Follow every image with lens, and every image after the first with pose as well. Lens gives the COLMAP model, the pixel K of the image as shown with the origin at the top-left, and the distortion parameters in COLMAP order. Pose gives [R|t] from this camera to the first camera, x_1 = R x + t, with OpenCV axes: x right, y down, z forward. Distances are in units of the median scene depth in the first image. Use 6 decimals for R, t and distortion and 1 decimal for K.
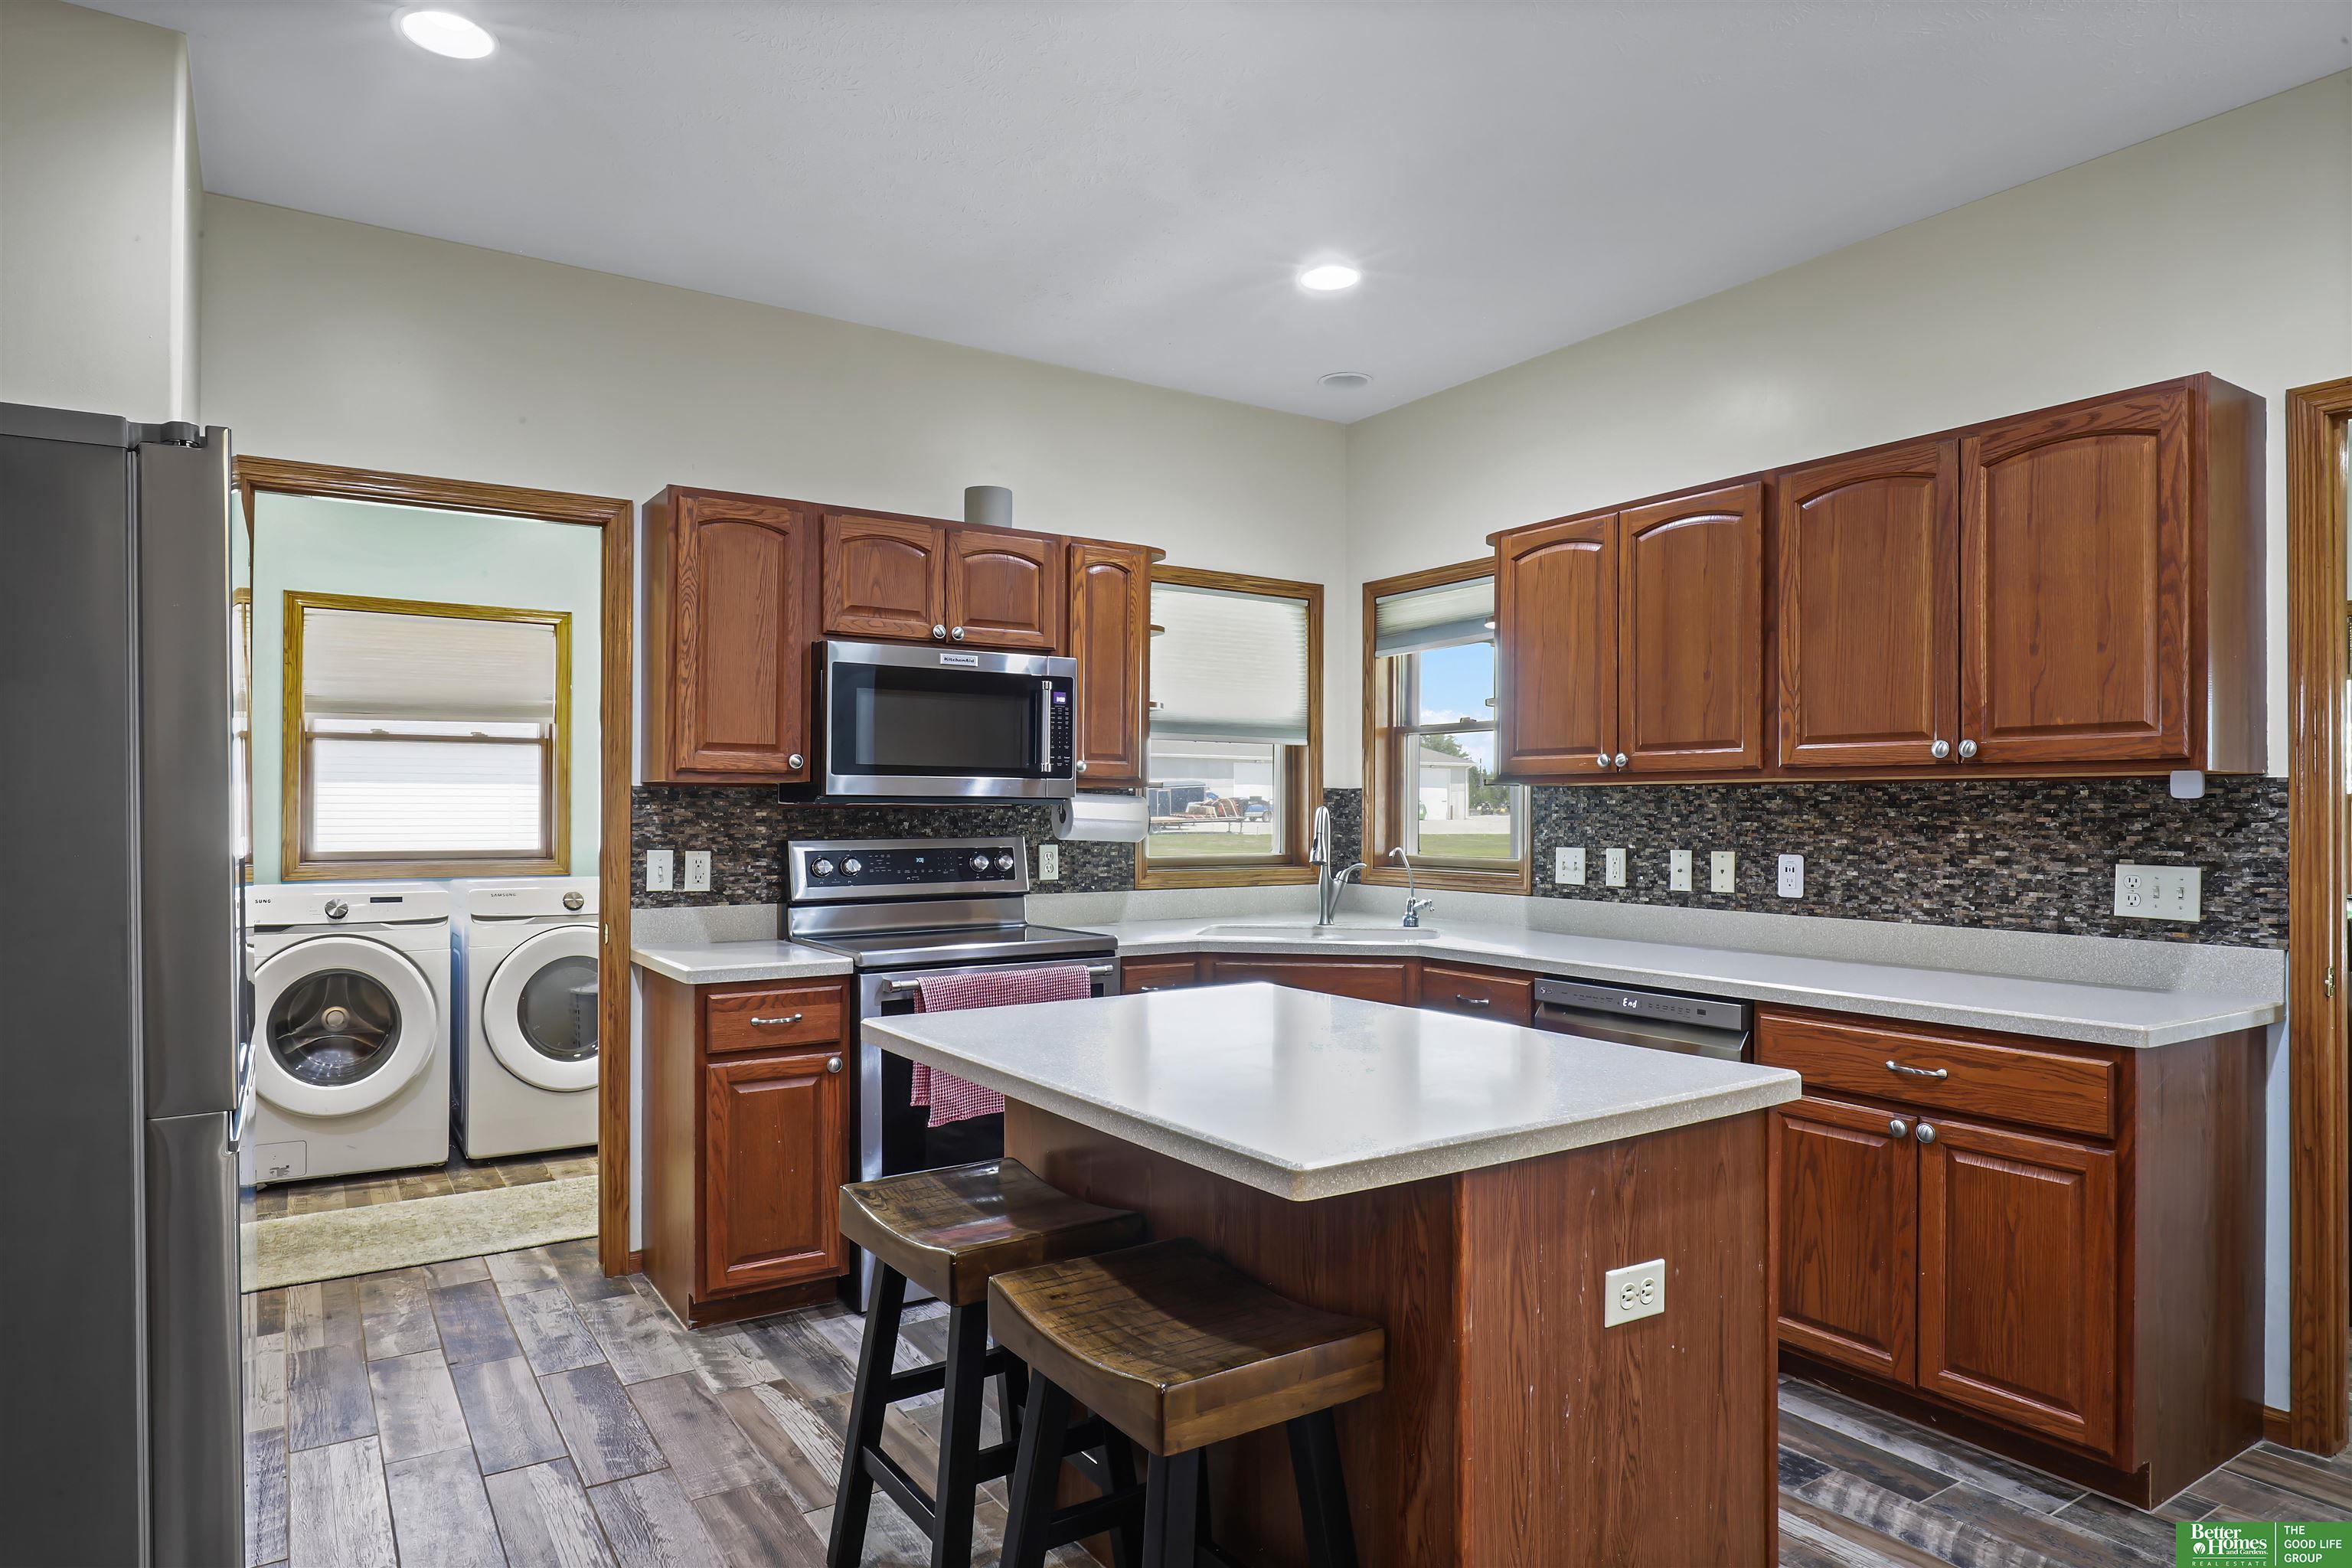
lens RADIAL K [[1323.0, 0, 1177.1], [0, 1323.0, 792.1], [0, 0, 1]] dist [-0.001808, -0.000179]
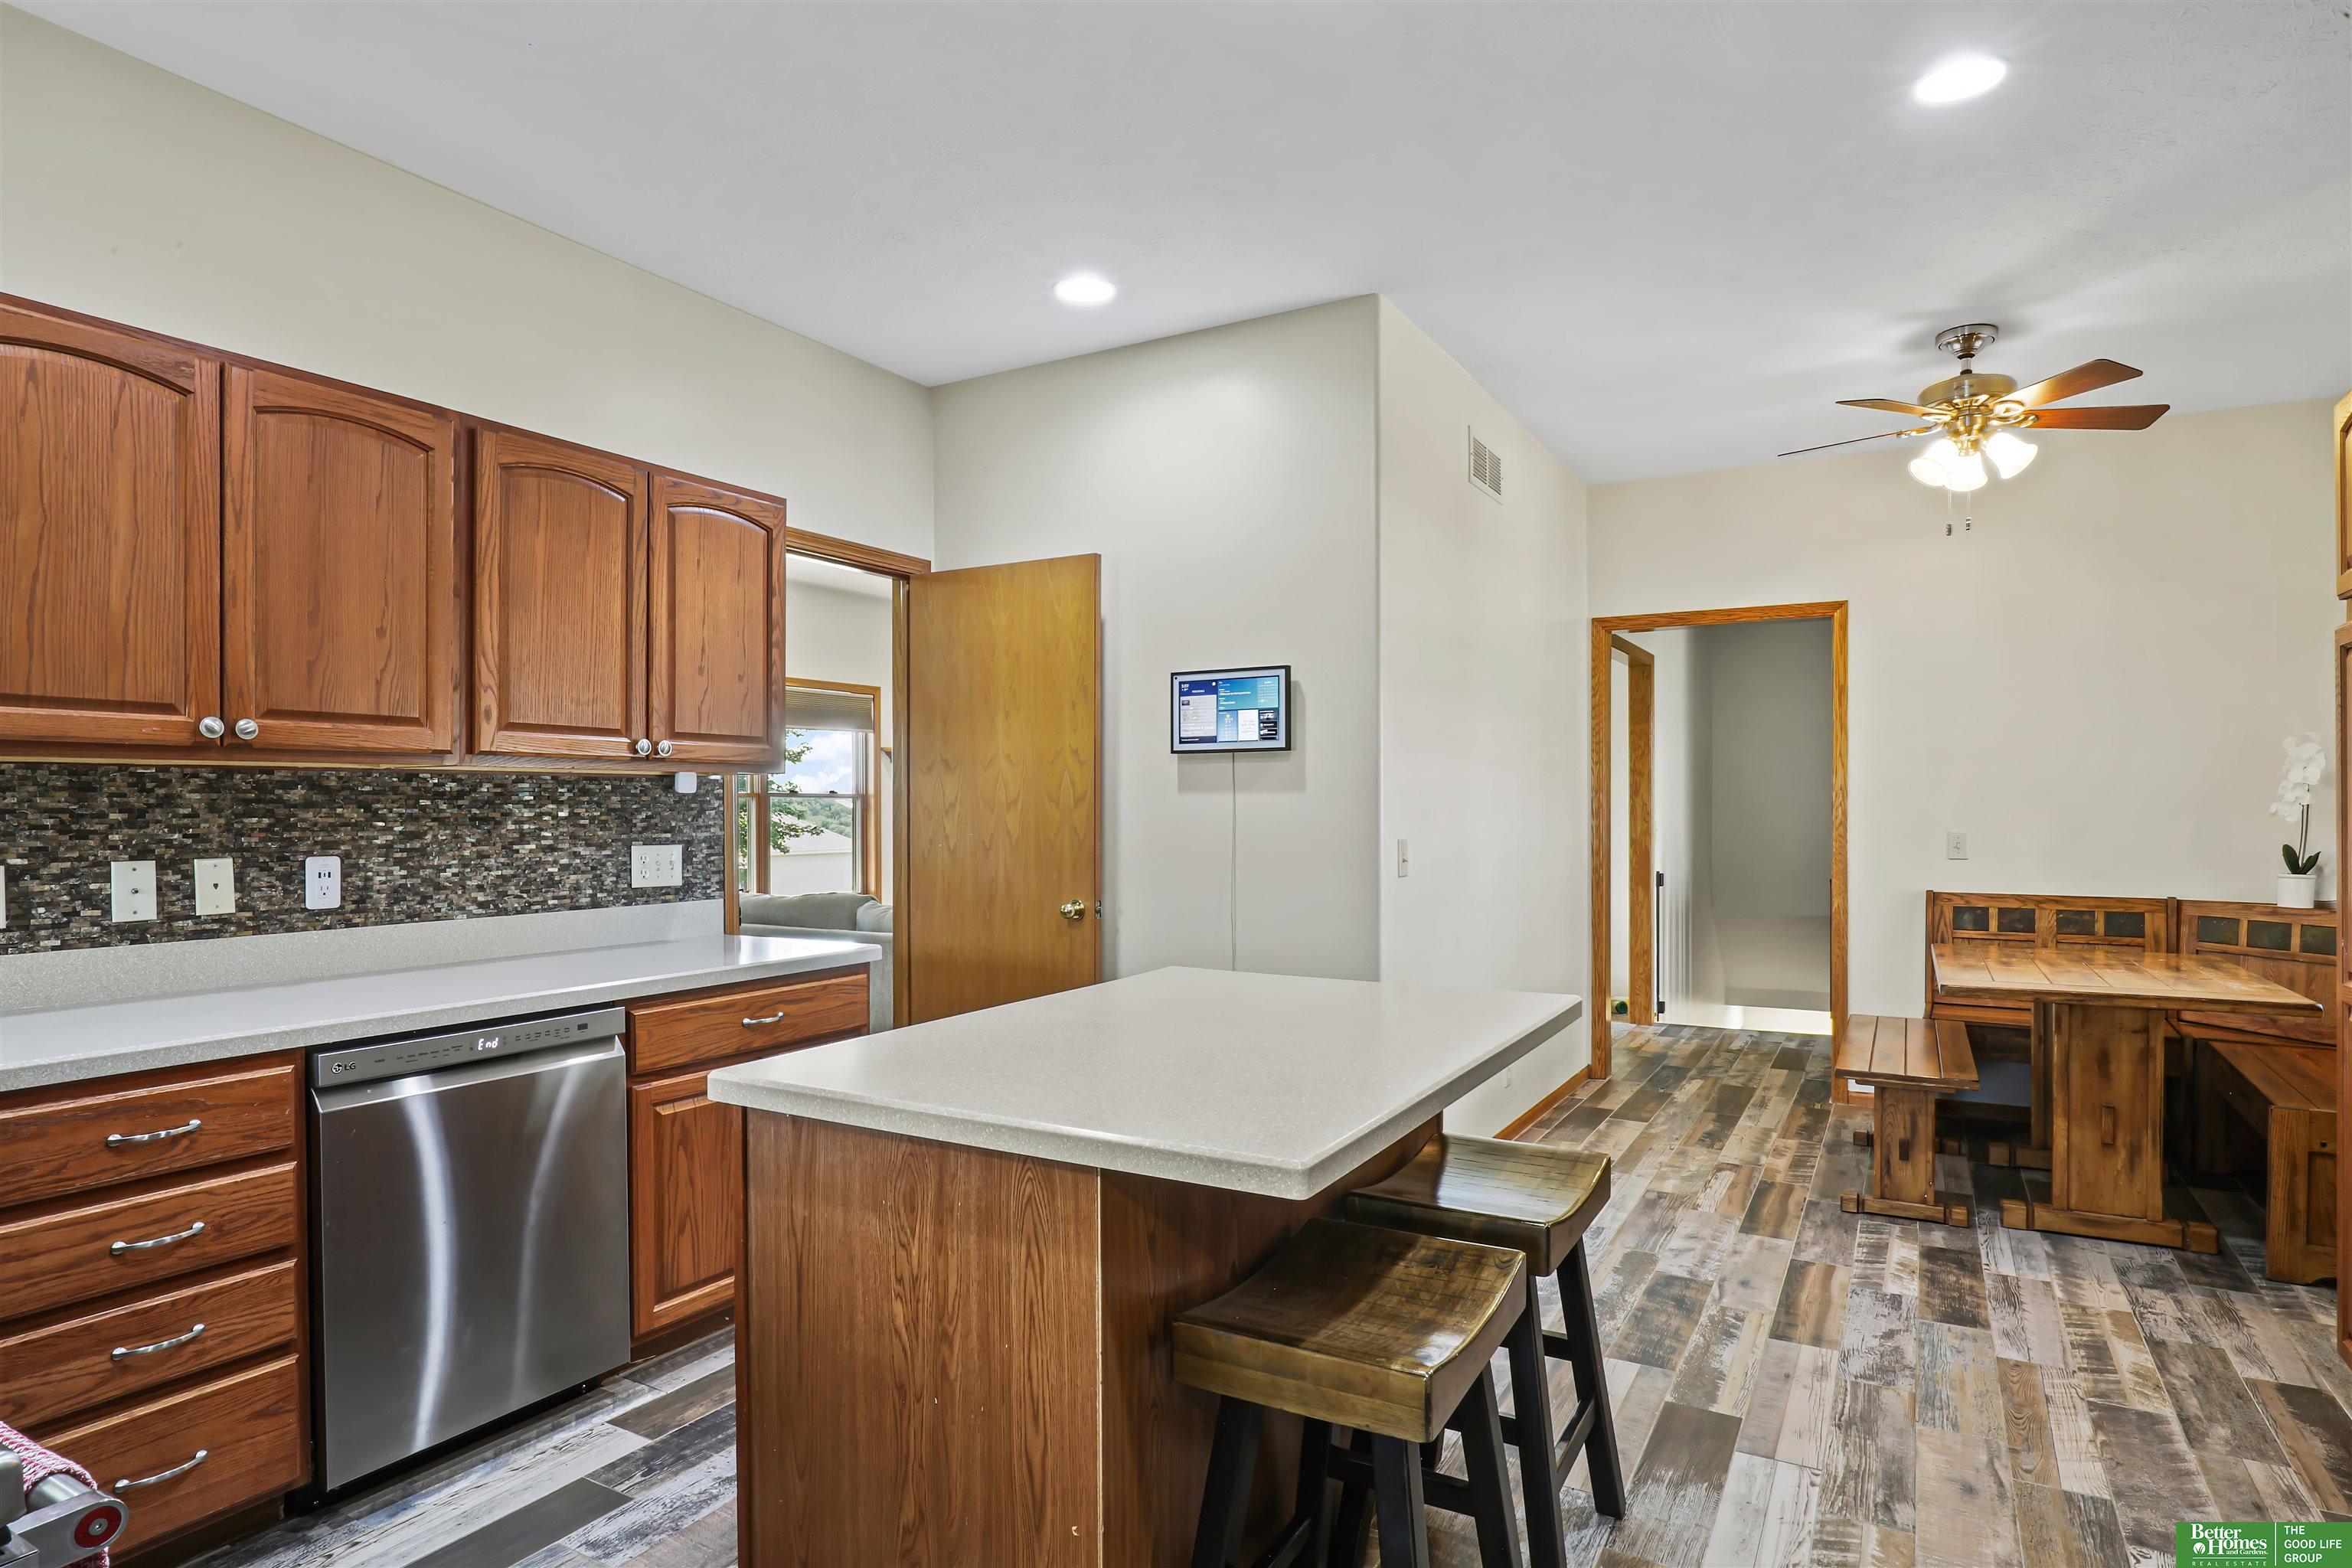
lens RADIAL K [[1258.7, 0, 1181.2], [0, 1258.7, 804.2], [0, 0, 1]] dist [-0.004556, 0.001245]
pose [[-0.431117, 0.000744, 0.902296, -0.474793], [-0.009436, 0.999941, -0.005334, 0.014108], [-0.902246, -0.010814, -0.431085, 0.867019]]
